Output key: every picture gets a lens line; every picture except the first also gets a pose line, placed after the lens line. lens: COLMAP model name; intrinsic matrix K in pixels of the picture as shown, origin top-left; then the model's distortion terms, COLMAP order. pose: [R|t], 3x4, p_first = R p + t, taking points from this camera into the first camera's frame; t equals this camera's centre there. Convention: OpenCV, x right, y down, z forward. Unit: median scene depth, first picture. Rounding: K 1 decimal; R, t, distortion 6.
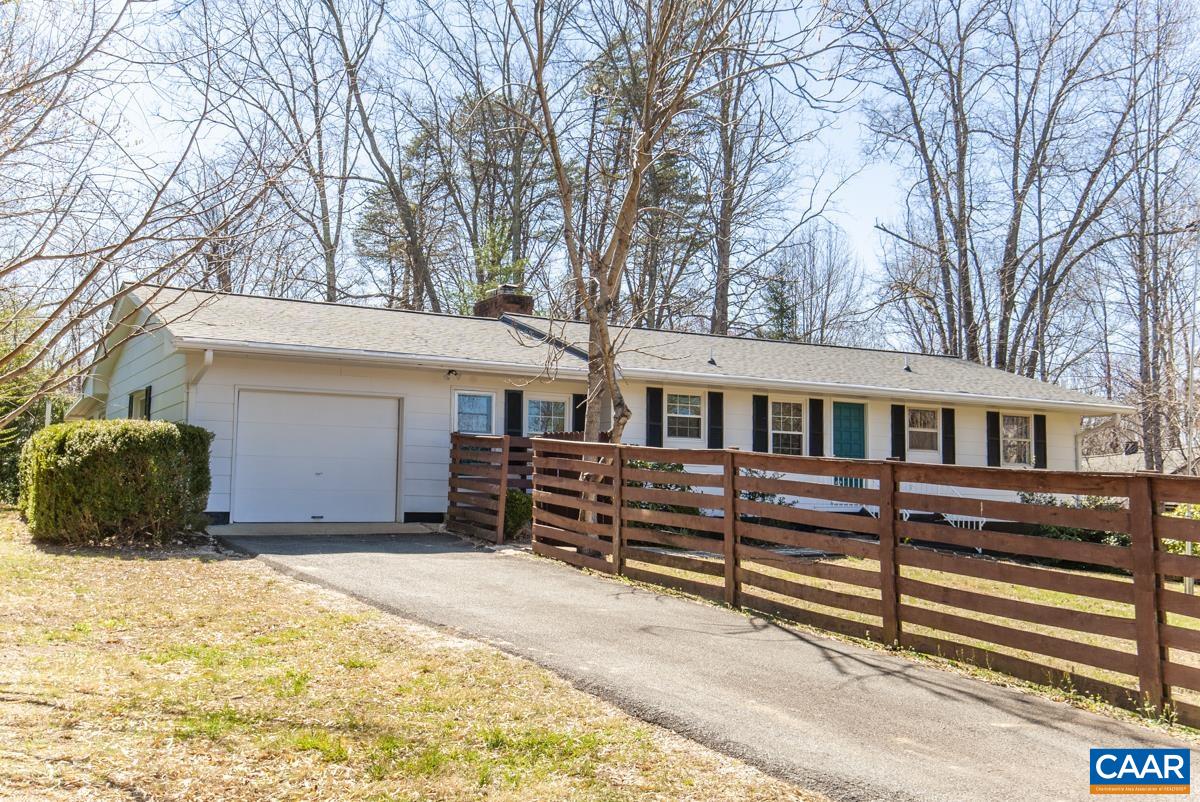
lens RADIAL K [[1204.5, 0, 600.0], [0, 1204.5, 401.0], [0, 0, 1]] dist [0.159952, 0.019616]
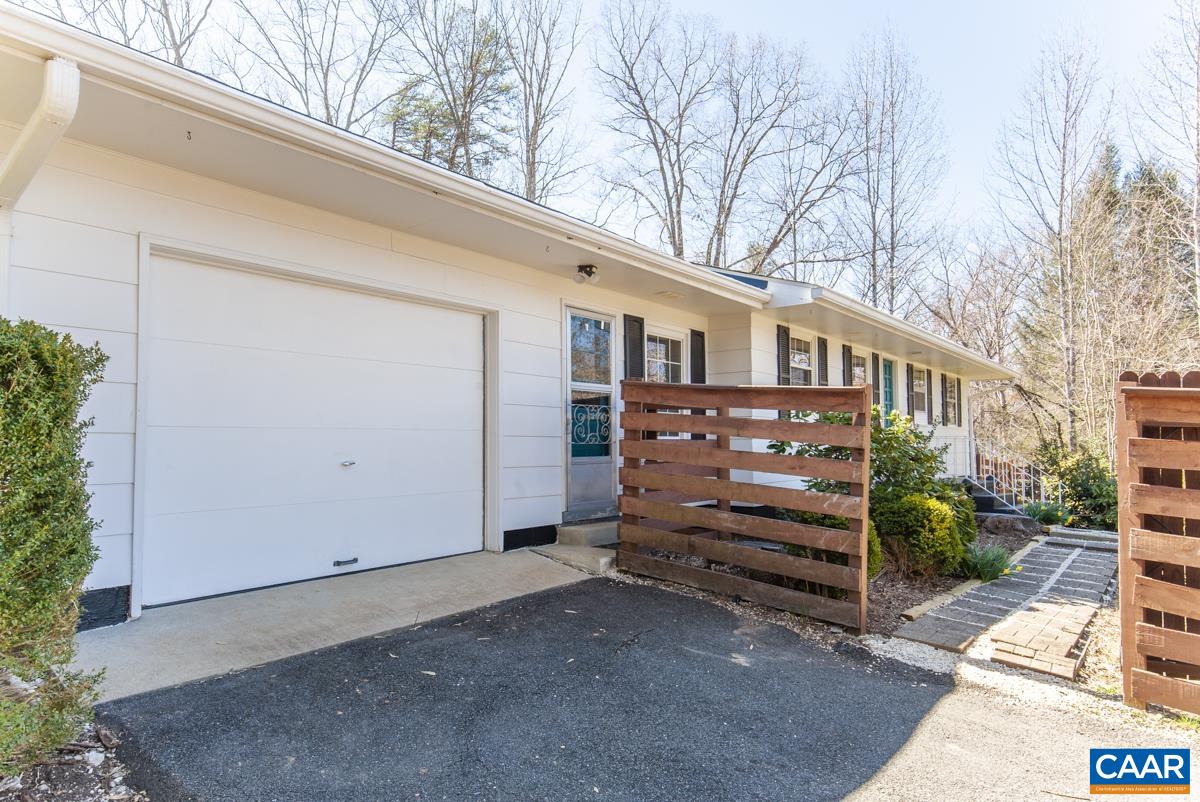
lens RADIAL K [[694.3, 0, 598.5], [0, 694.3, 428.7], [0, 0, 1]] dist [-0.002492, -0.000714]
pose [[0.926443, -0.008414, 0.376340, -0.212615], [-0.018499, 0.997525, 0.067842, 0.023524], [-0.375980, -0.069813, 0.923994, 0.641276]]
